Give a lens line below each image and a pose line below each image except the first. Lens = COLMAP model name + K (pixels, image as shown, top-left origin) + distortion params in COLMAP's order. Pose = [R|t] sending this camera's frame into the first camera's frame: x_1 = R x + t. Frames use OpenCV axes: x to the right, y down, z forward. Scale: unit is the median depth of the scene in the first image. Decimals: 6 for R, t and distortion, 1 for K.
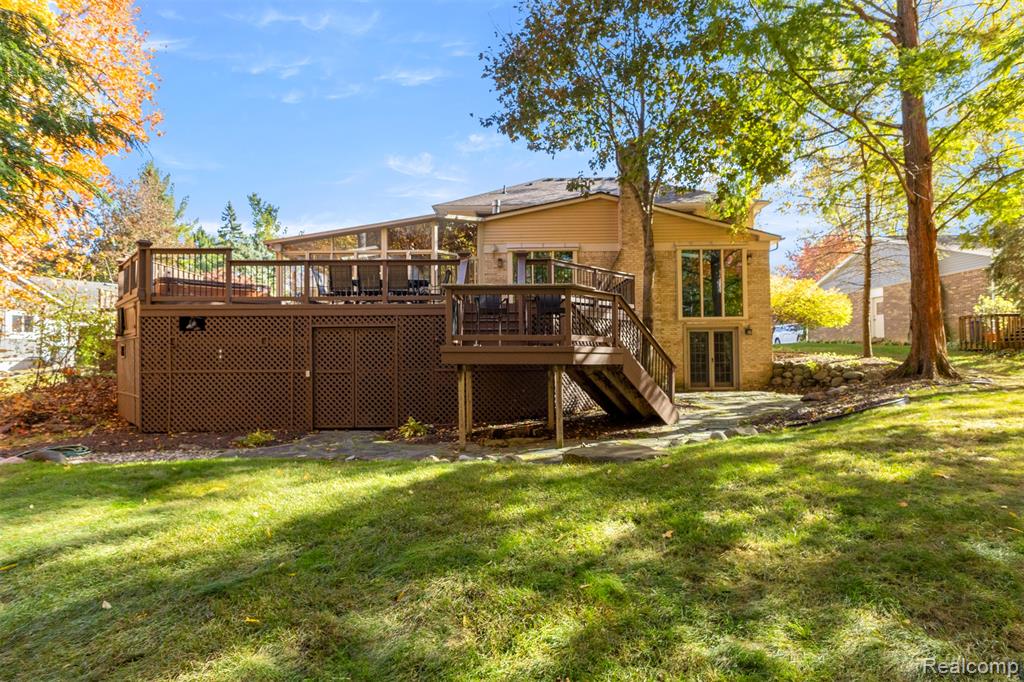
lens RADIAL K [[539.5, 0, 519.3], [0, 539.5, 343.5], [0, 0, 1]] dist [0.013077, -0.002706]
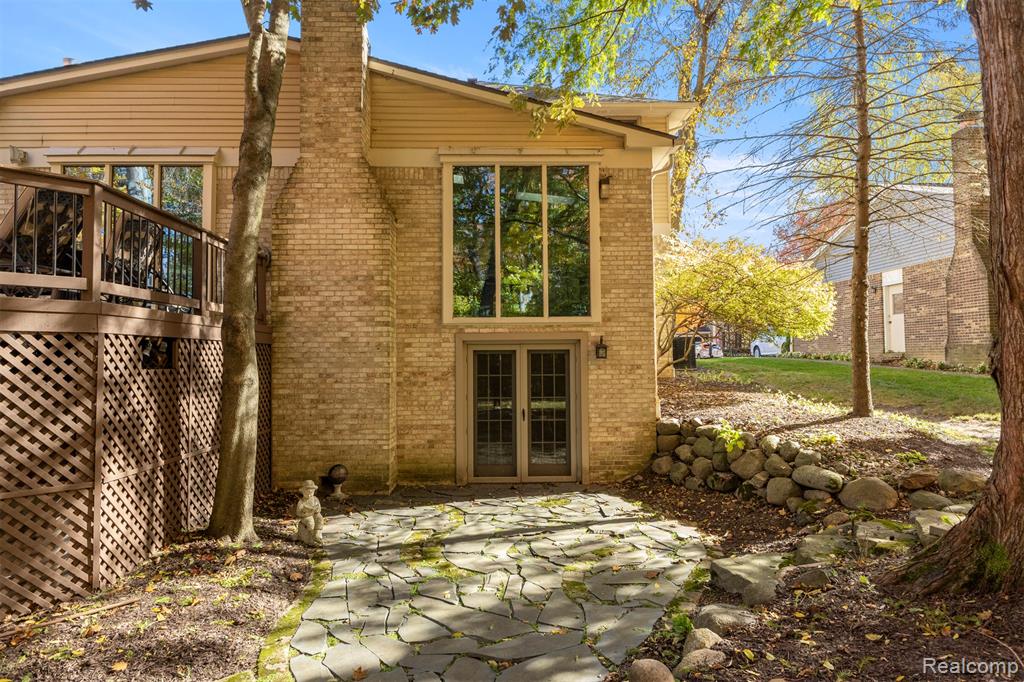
lens RADIAL K [[618.4, 0, 516.0], [0, 618.4, 330.4], [0, 0, 1]] dist [-0.012113, 0.003432]
pose [[0.999706, 0.004769, 0.023779, 0.348679], [-0.004239, 0.999743, -0.022279, -0.027735], [-0.023879, 0.022172, 0.999469, 0.507777]]
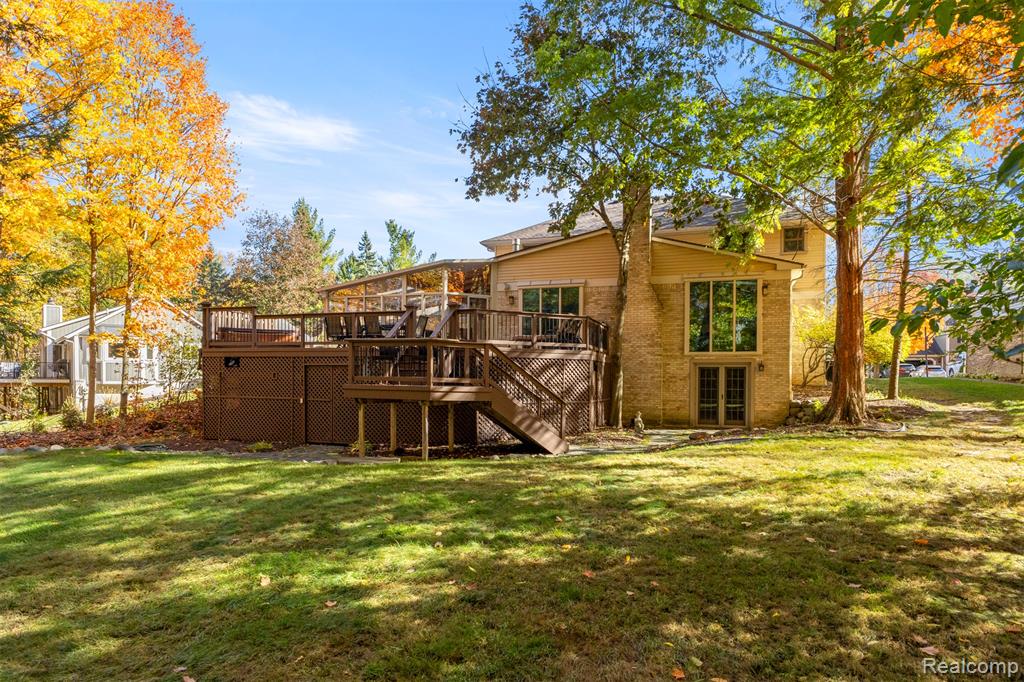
lens RADIAL K [[618.4, 0, 499.1], [0, 618.4, 386.6], [0, 0, 1]] dist [-0.012113, 0.003432]
pose [[0.943158, 0.021108, -0.331673, 0.356770], [-0.009600, 0.999295, 0.036297, -0.023962], [0.332205, -0.031049, 0.942696, -0.164986]]
